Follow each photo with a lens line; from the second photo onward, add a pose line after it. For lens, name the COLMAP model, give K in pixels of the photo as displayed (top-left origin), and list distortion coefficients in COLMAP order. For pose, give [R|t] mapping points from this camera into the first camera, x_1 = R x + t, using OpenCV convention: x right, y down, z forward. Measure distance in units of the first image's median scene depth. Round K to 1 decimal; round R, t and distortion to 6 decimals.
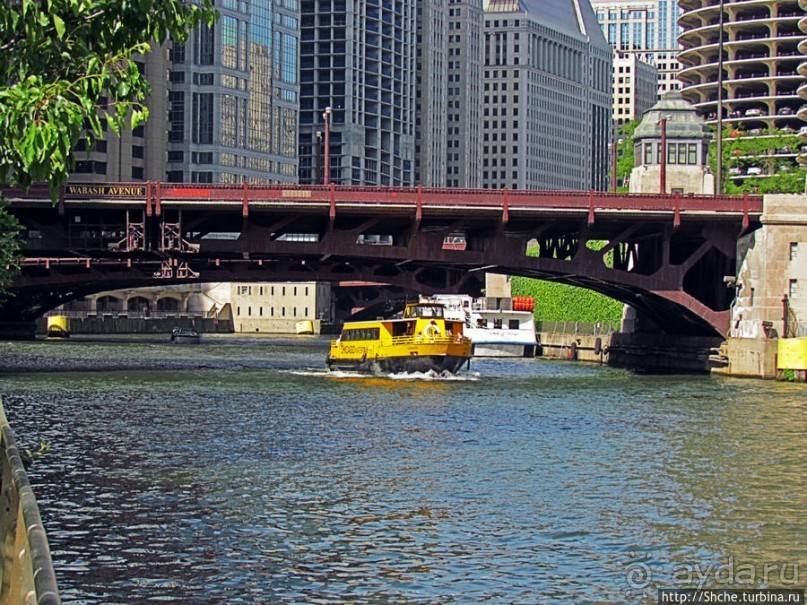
lens RADIAL K [[2312.4, 0, 403.5], [0, 2312.4, 302.5], [0, 0, 1]] dist [-0.017129, 0.055535]
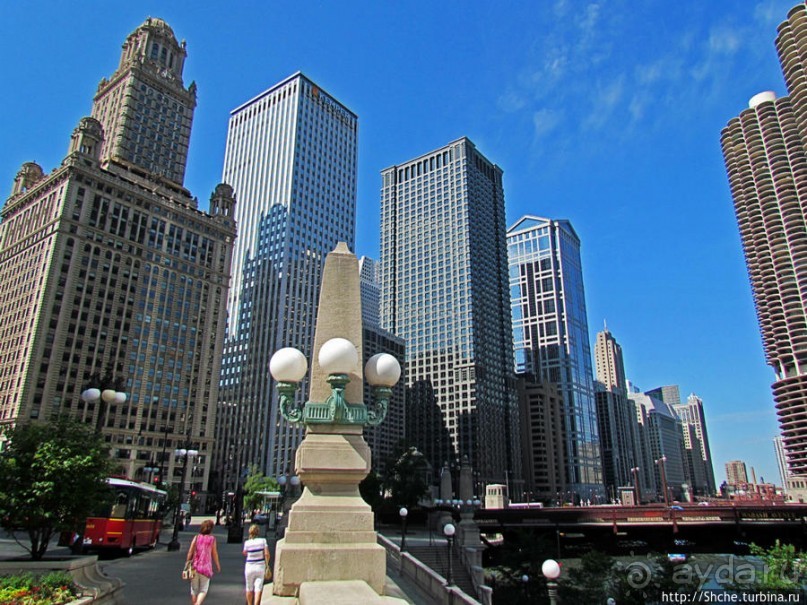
lens RADIAL K [[583.5, 0, 403.5], [0, 583.5, 302.5], [0, 0, 1]] dist [-0.038959, -0.001744]
pose [[0.954985, -0.101473, -0.278759, -0.163264], [0.007661, 0.947801, -0.318771, -0.044456], [0.296555, 0.302286, 0.905913, 0.389383]]
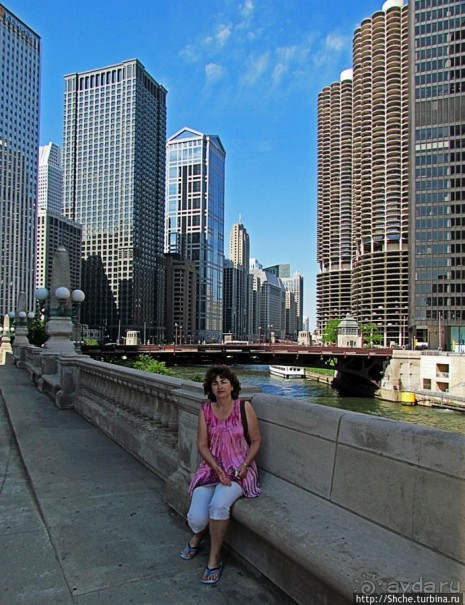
lens RADIAL K [[466.2, 0, 230.6], [0, 466.2, 339.0], [0, 0, 1]] dist [-0.056849, 0.022744]
pose [[0.999977, 0.001221, -0.006705, -0.064317], [-0.001200, 0.999995, 0.003060, -0.046245], [0.006709, -0.003052, 0.999973, 0.196101]]
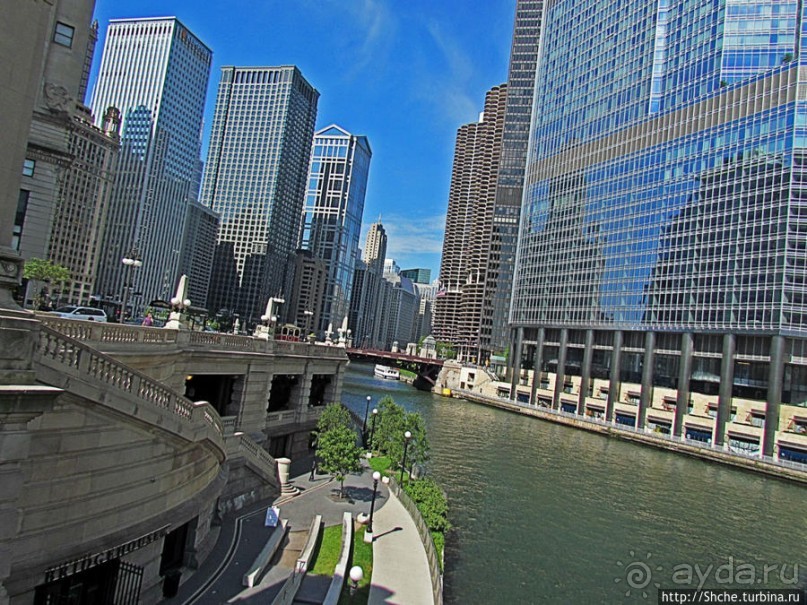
lens RADIAL K [[568.1, 0, 403.5], [0, 568.1, 302.5], [0, 0, 1]] dist [-0.022440, -0.002025]
pose [[0.990206, 0.125403, 0.061365, -0.028561], [-0.120388, 0.989535, -0.079541, -0.046044], [-0.070697, 0.071374, 0.994941, -0.244331]]
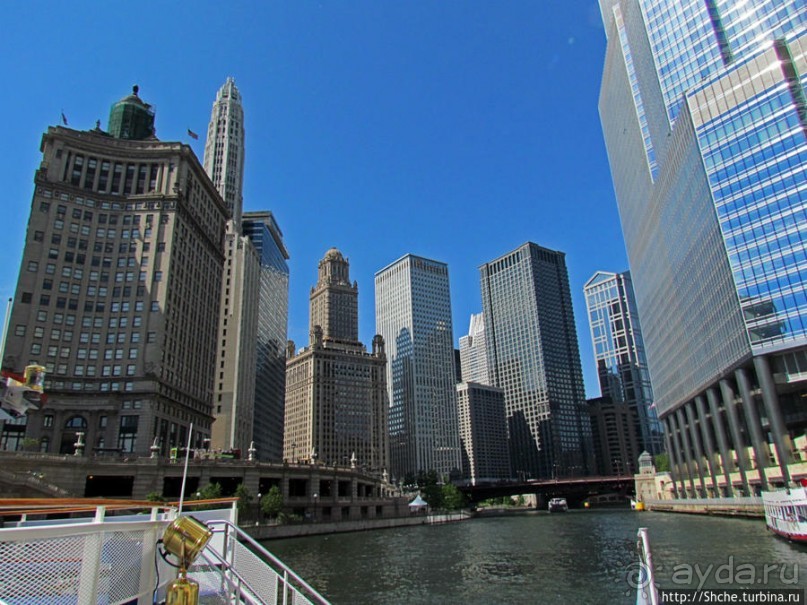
lens RADIAL K [[568.1, 0, 403.5], [0, 568.1, 302.5], [0, 0, 1]] dist [-0.022440, -0.002025]
pose [[0.822242, -0.235766, -0.518008, 0.340912], [0.051113, 0.937075, -0.345368, 0.003234], [0.566838, 0.257499, 0.782553, -0.291901]]
